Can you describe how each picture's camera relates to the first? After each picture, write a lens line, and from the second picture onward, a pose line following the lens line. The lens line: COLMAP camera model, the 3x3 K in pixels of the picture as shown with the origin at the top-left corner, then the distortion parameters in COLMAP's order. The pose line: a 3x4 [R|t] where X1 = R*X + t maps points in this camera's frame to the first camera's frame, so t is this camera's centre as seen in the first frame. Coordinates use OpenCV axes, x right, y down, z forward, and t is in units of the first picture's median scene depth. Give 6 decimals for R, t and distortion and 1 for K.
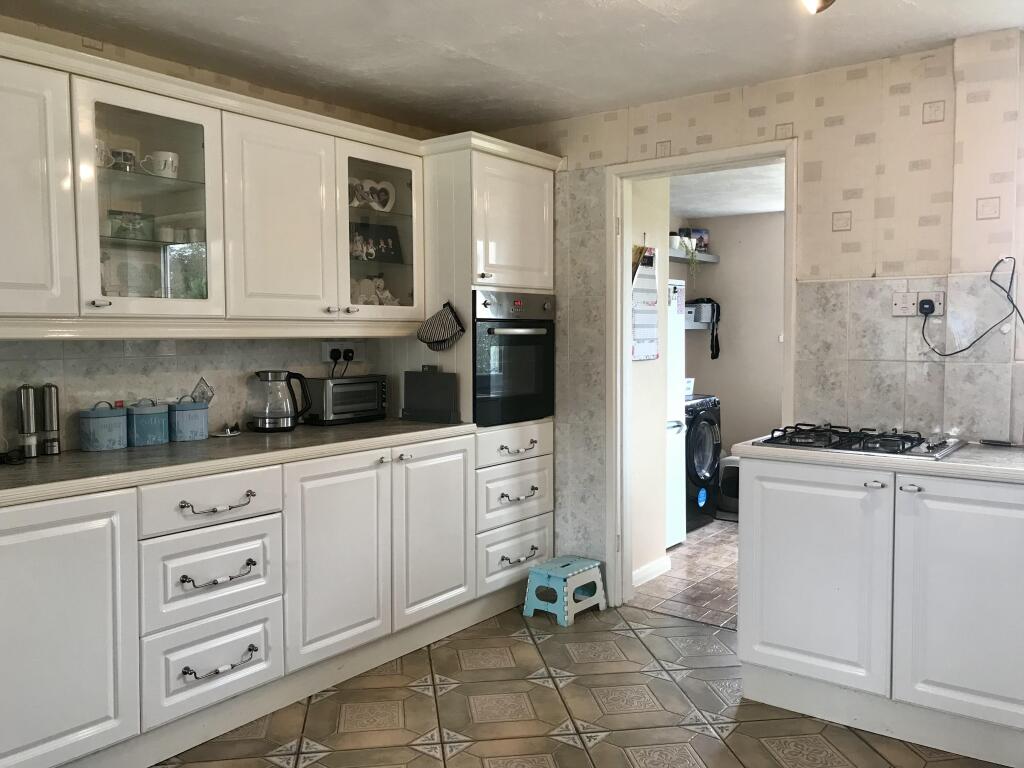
lens RADIAL K [[821.9, 0, 527.0], [0, 821.9, 379.0], [0, 0, 1]] dist [0.122147, -0.158616]
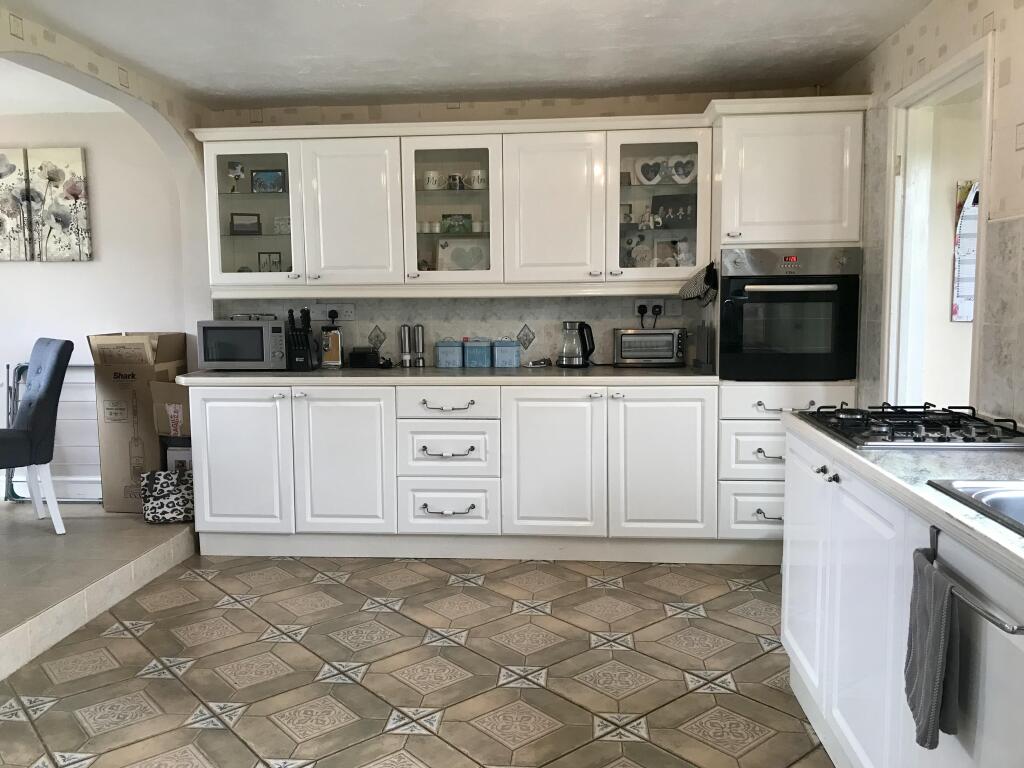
lens RADIAL K [[821.9, 0, 527.0], [0, 821.9, 379.0], [0, 0, 1]] dist [0.122147, -0.158616]
pose [[0.557308, 0.084454, -0.825999, 0.781211], [-0.039199, 0.996381, 0.075427, -0.015324], [0.829380, -0.009658, 0.558602, 0.227592]]
